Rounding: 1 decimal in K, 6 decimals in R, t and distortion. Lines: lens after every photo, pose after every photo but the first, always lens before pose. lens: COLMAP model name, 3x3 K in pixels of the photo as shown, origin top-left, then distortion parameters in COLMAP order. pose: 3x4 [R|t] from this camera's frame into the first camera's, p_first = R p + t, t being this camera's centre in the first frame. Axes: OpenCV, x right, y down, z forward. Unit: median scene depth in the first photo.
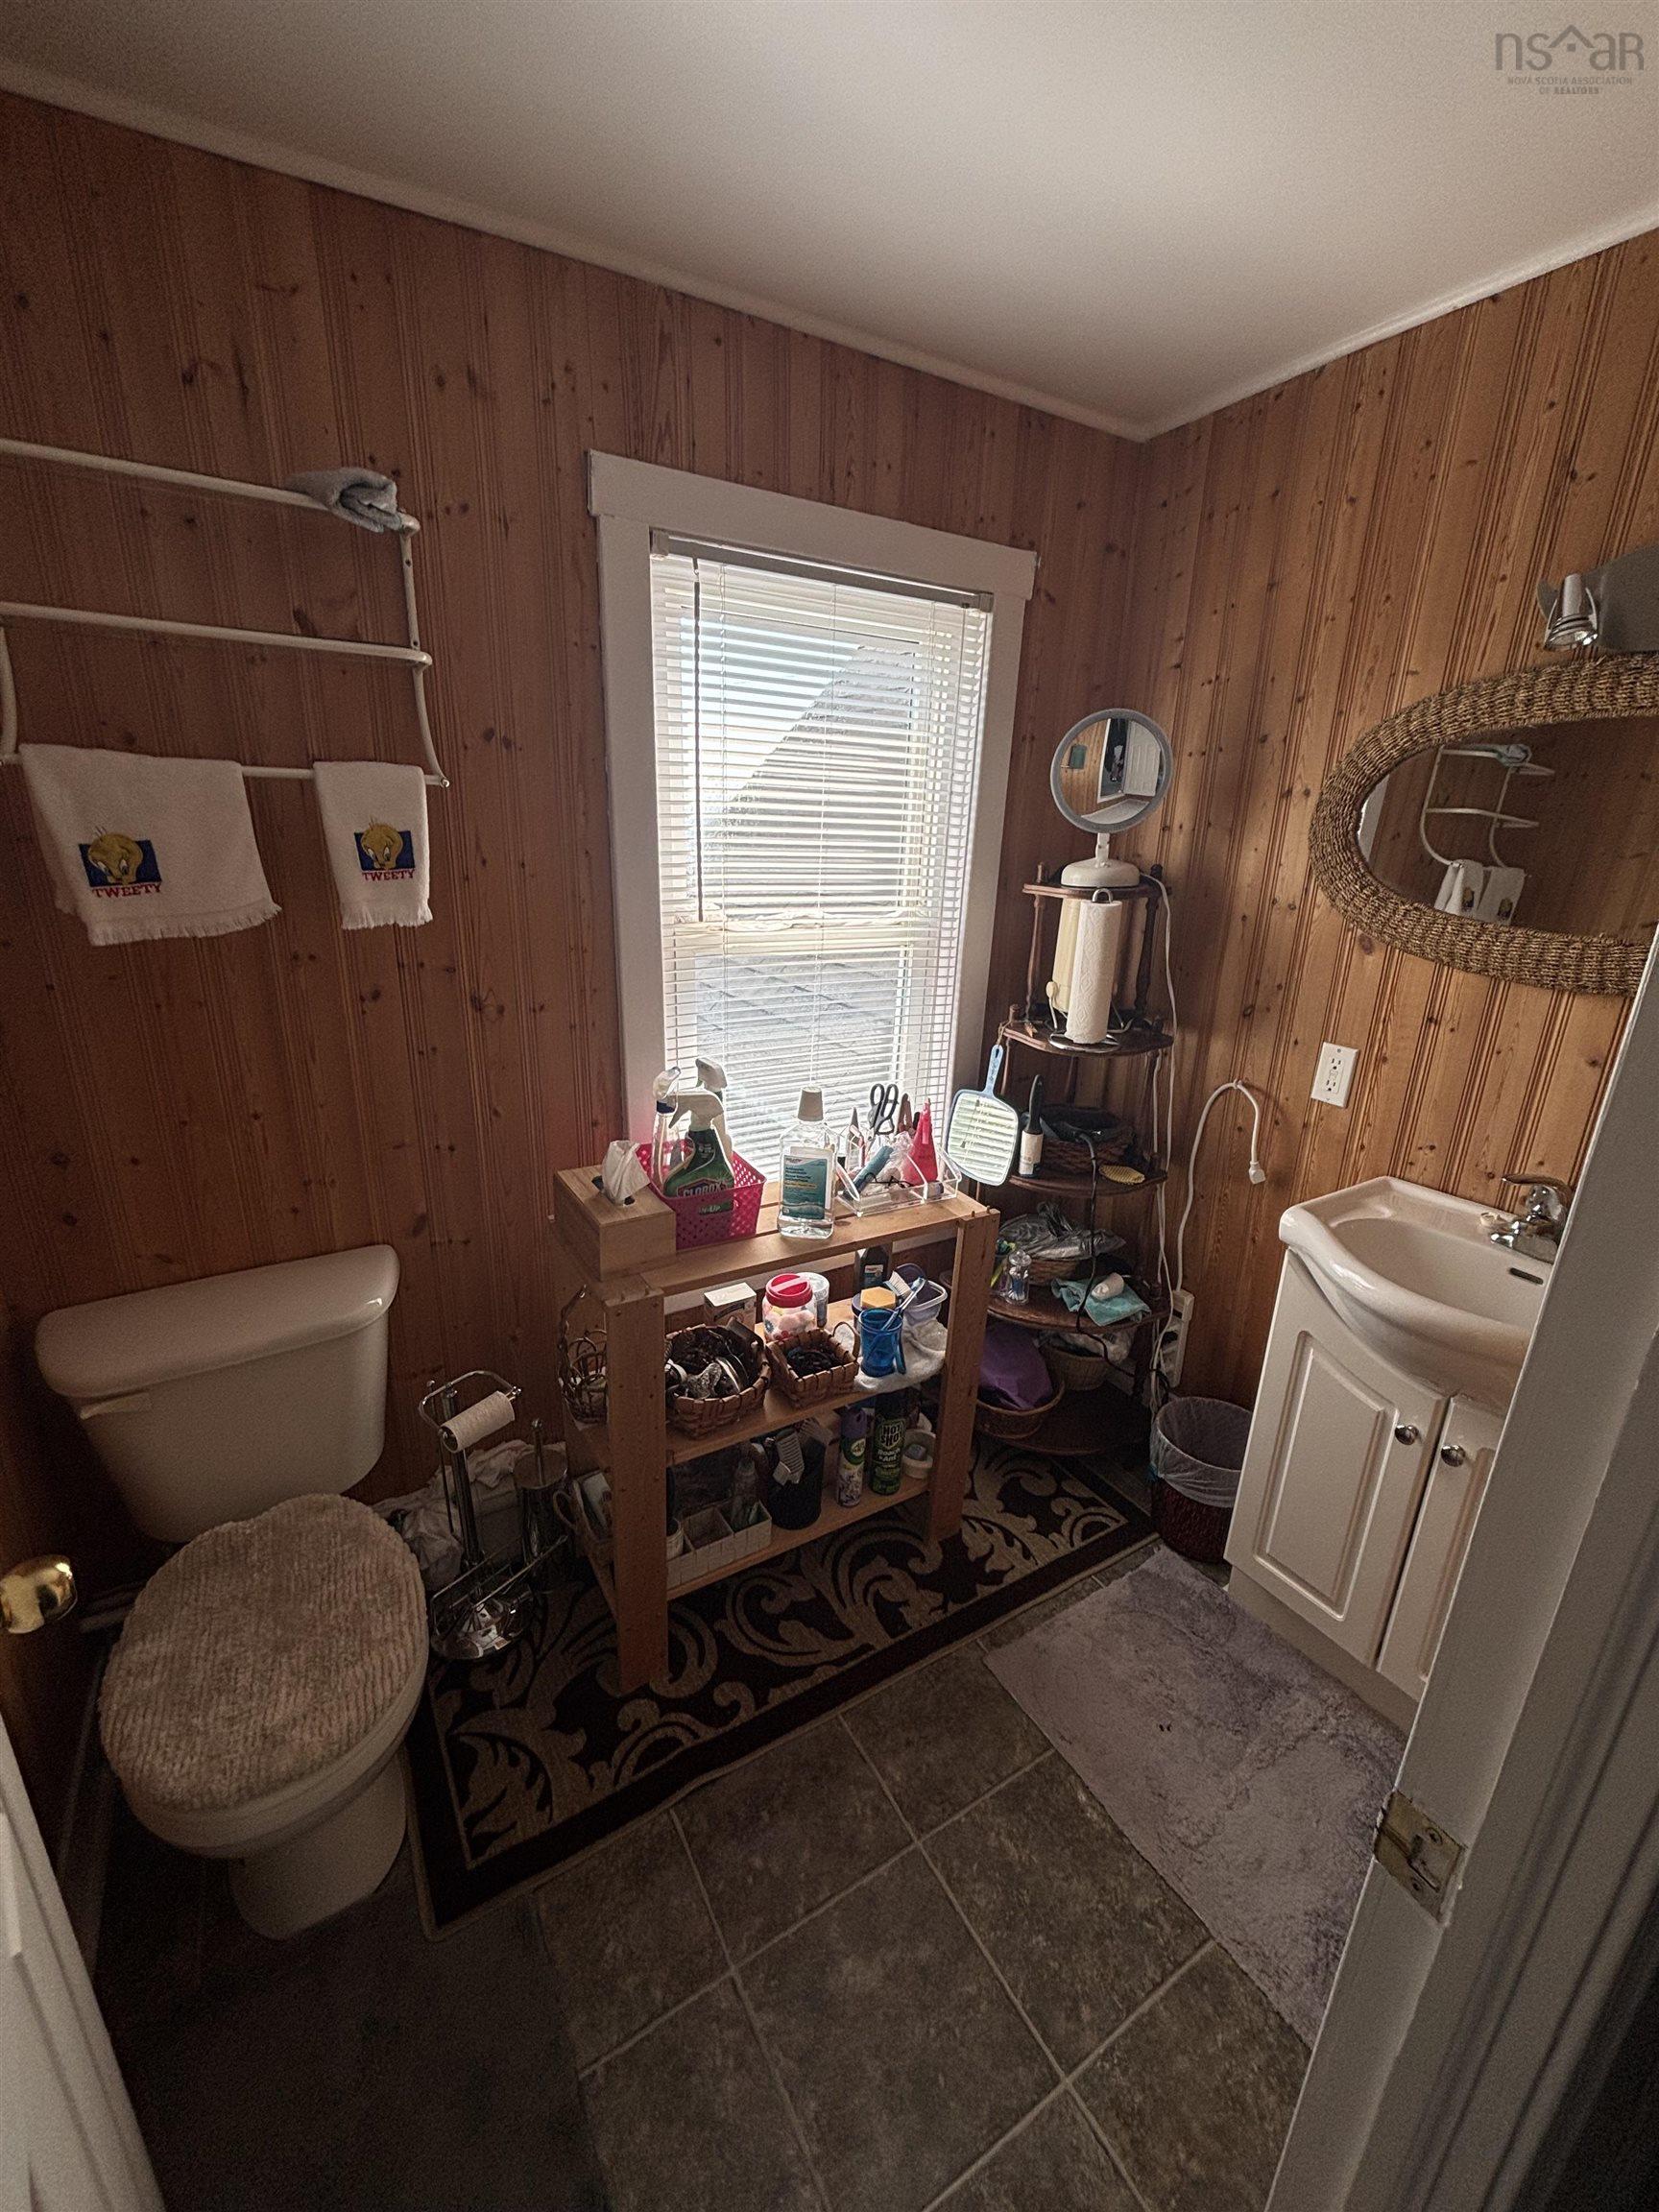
lens RADIAL K [[894.1, 0, 829.6], [0, 894.1, 1114.9], [0, 0, 1]] dist [-0.010479, 0.004178]
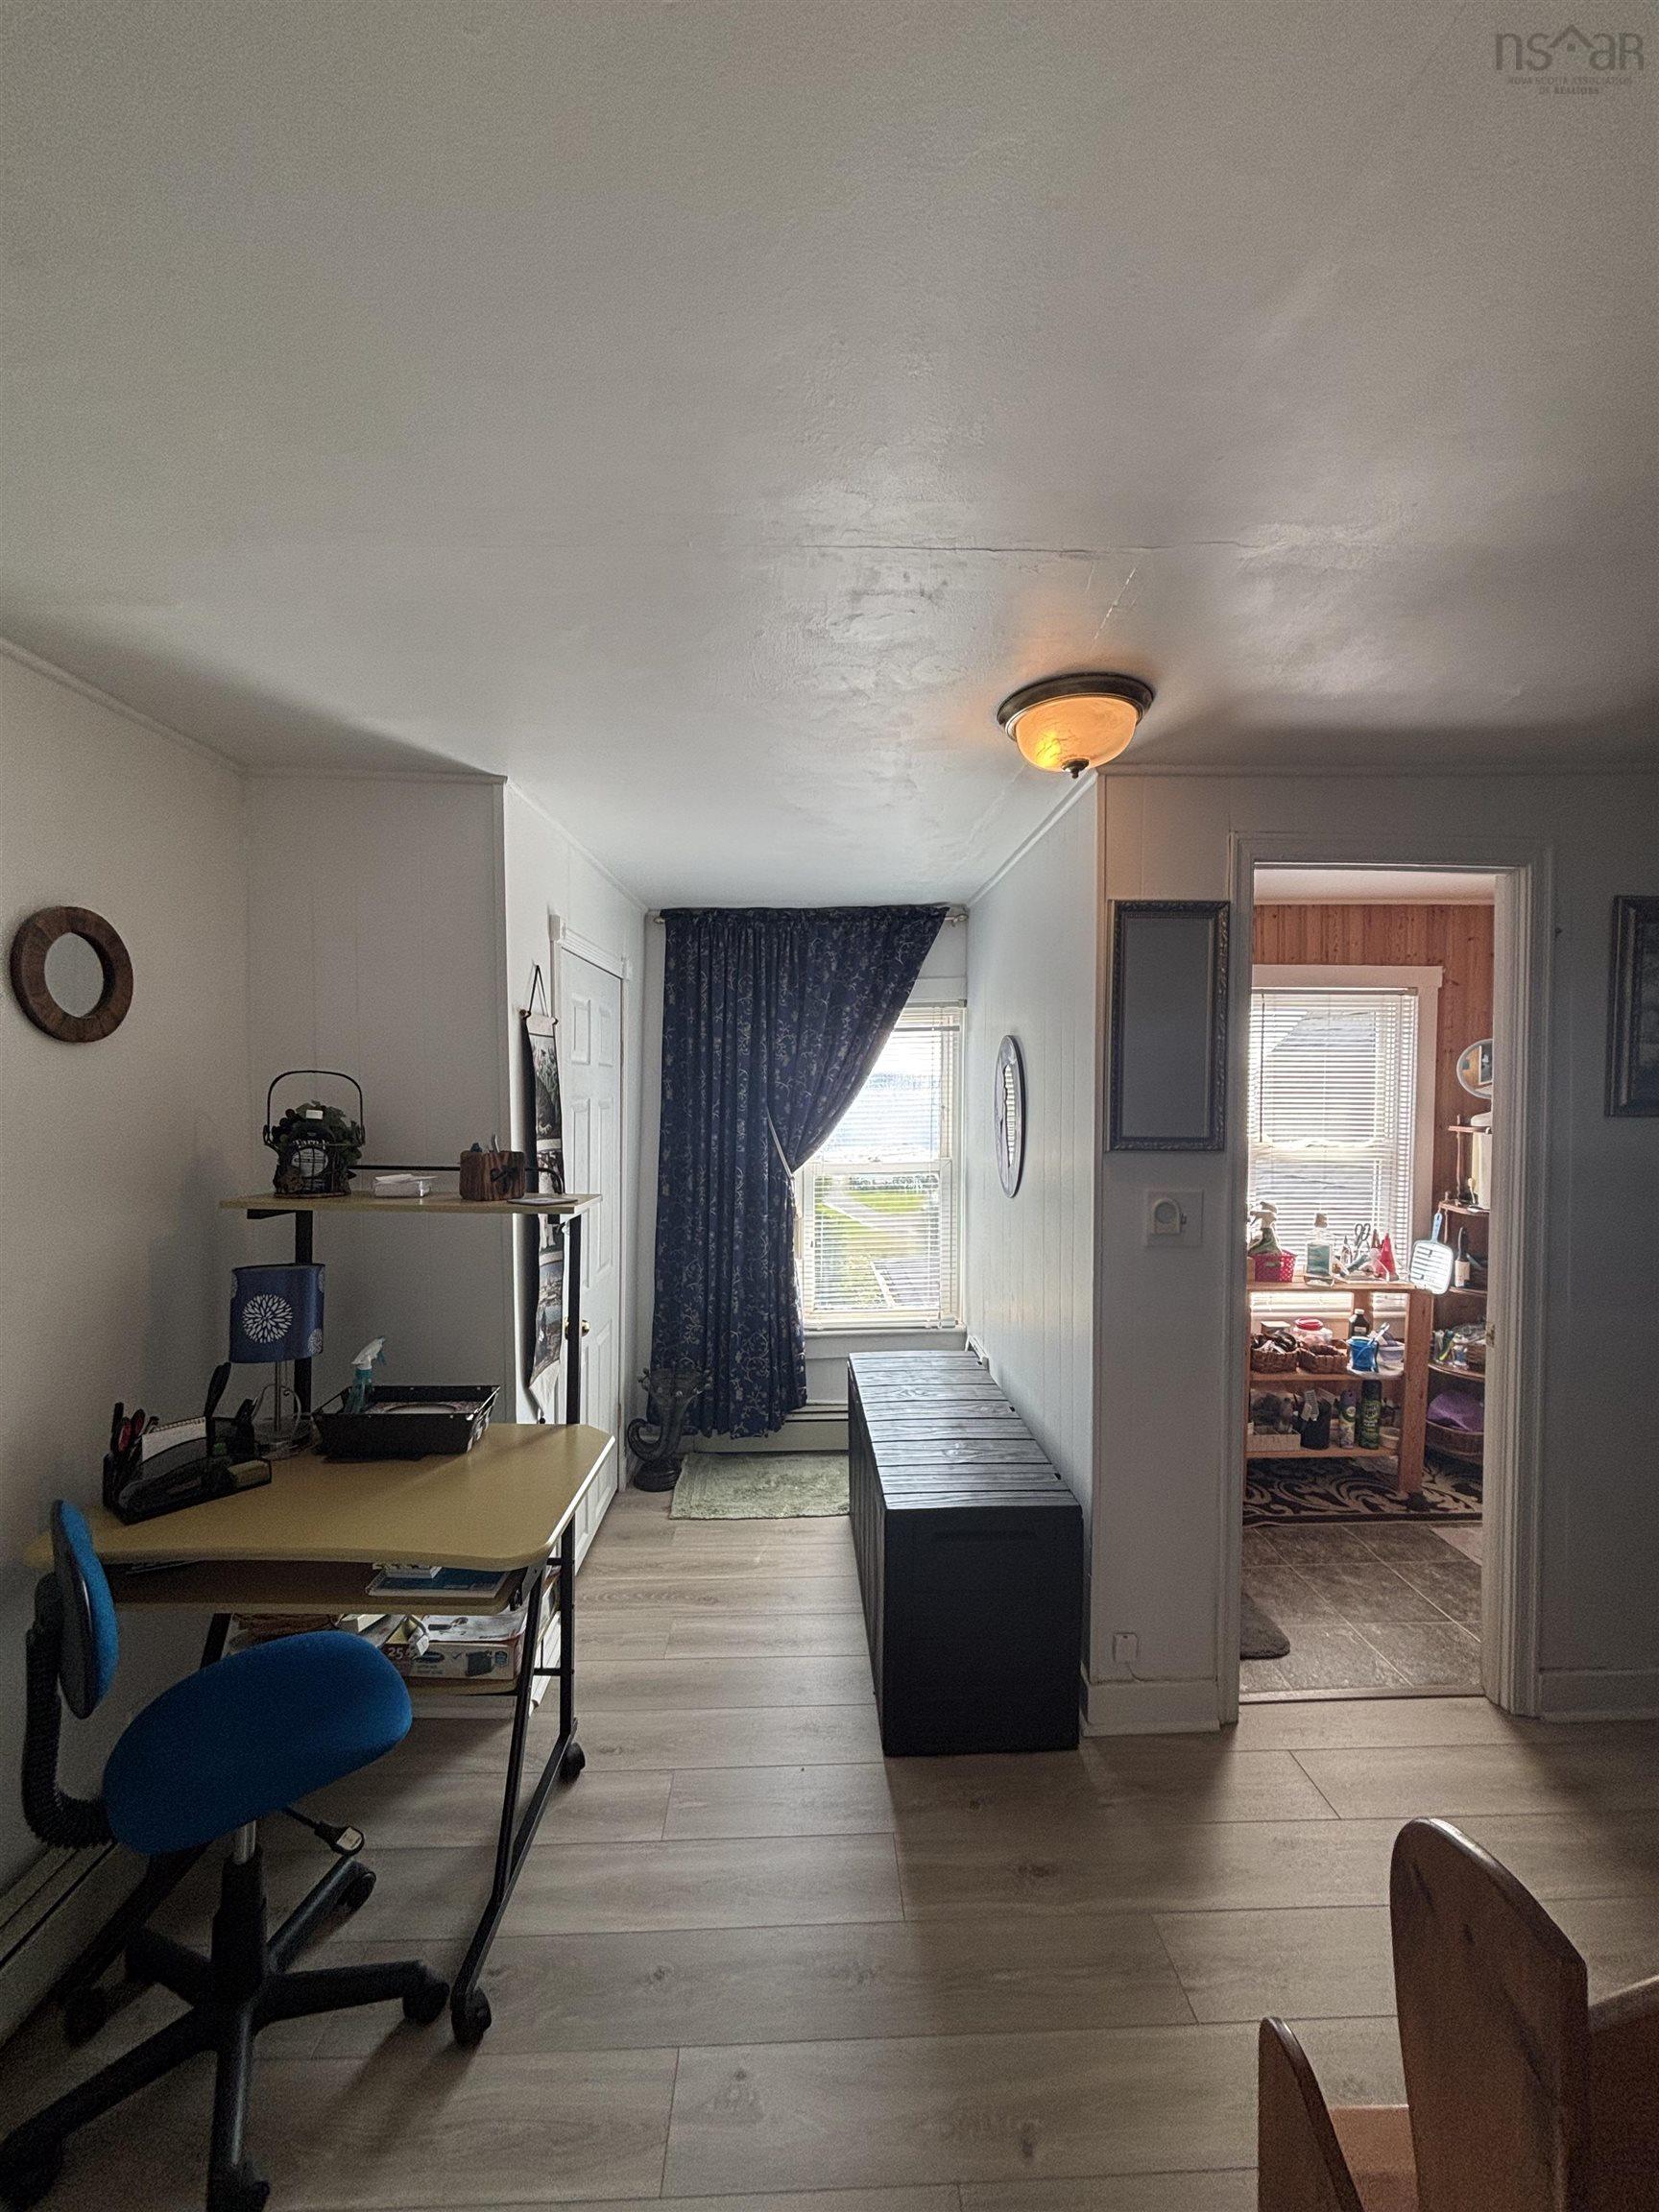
lens RADIAL K [[894.1, 0, 837.9], [0, 894.1, 1101.1], [0, 0, 1]] dist [-0.010479, 0.004178]
pose [[0.872510, -0.017584, -0.488279, 0.016634], [-0.128145, 0.956134, -0.263415, 0.375491], [0.471492, 0.292402, 0.831983, -1.263826]]
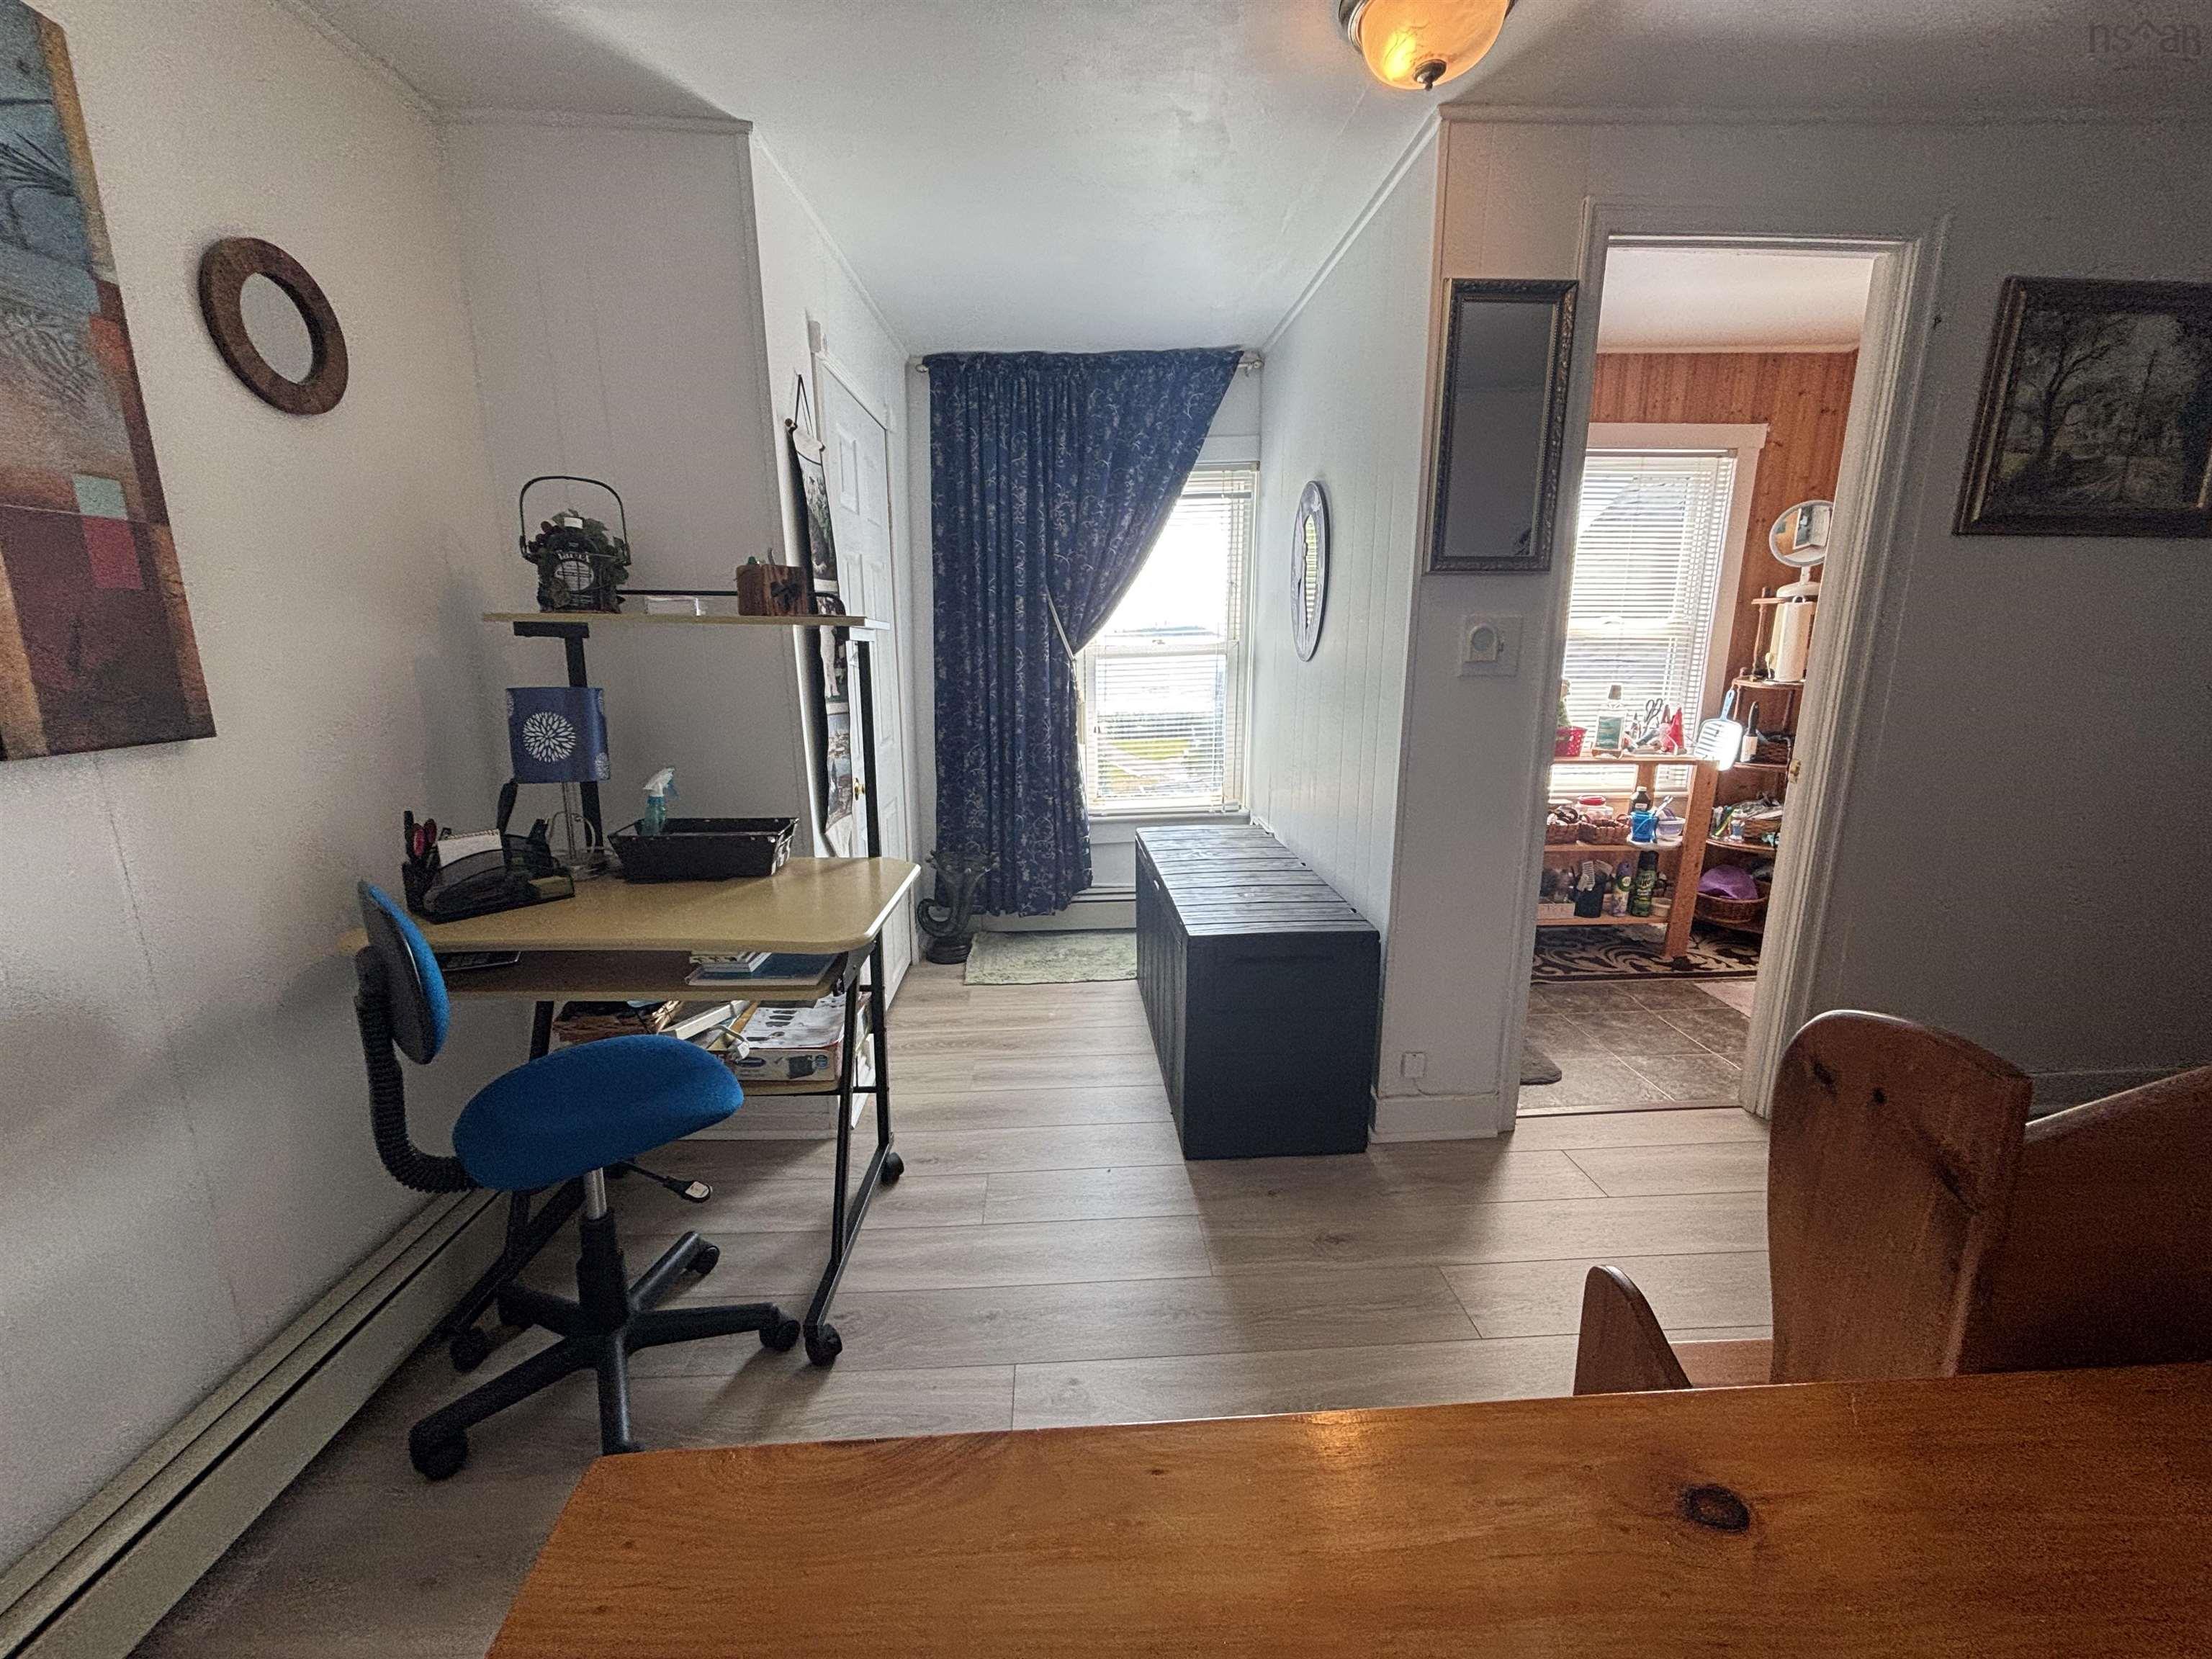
lens RADIAL K [[894.1, 0, 1111.1], [0, 894.1, 827.1], [0, 0, 1]] dist [-0.010479, 0.004178]
pose [[0.880236, 0.068571, -0.469555, -0.050898], [-0.116168, 0.990534, -0.073120, 0.520471], [0.460096, 0.118910, 0.879870, -1.215248]]
